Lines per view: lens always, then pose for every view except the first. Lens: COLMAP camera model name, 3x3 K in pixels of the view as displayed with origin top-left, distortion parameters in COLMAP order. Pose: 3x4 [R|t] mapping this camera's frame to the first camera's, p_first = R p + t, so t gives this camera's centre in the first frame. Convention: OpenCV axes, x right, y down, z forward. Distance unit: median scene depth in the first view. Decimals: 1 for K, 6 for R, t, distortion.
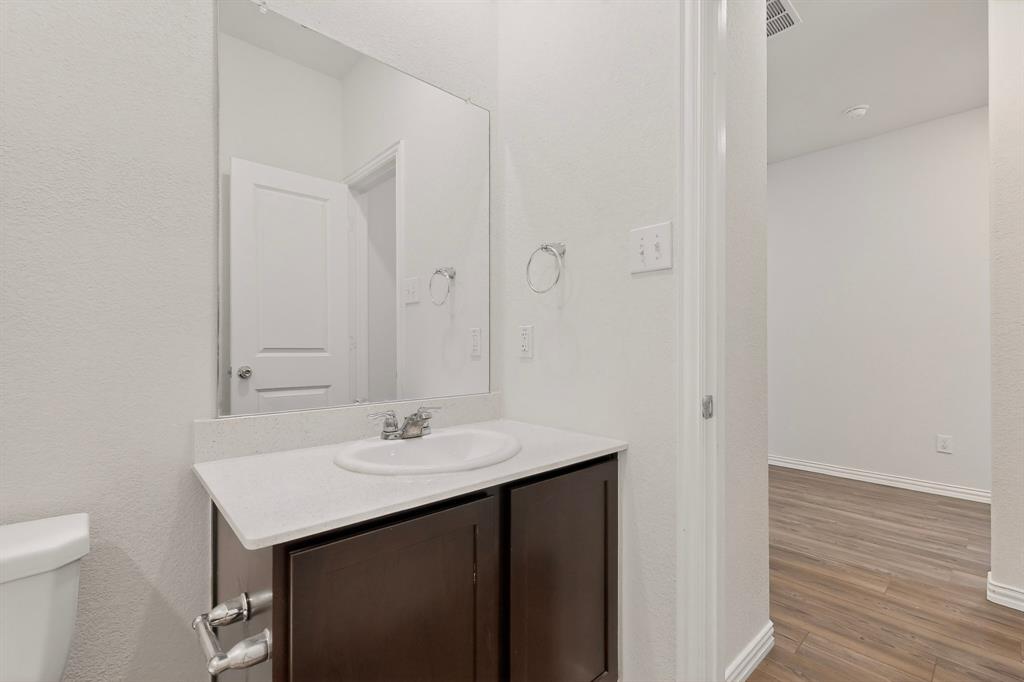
lens RADIAL K [[447.0, 0, 513.6], [0, 447.0, 342.8], [0, 0, 1]] dist [-0.008268, -0.000434]
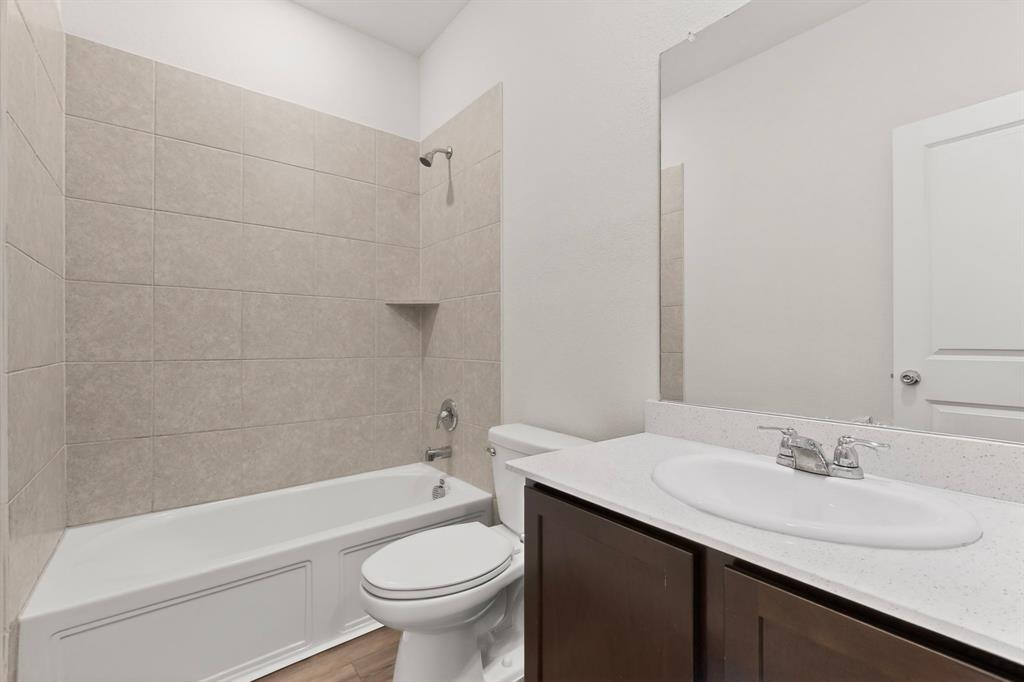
lens RADIAL K [[447.0, 0, 513.6], [0, 447.0, 342.8], [0, 0, 1]] dist [-0.008268, -0.000434]
pose [[-0.068517, -0.006844, -0.997626, 0.352199], [0.001341, 0.999975, -0.006952, 0.007083], [0.997649, -0.001814, -0.068506, 0.399079]]
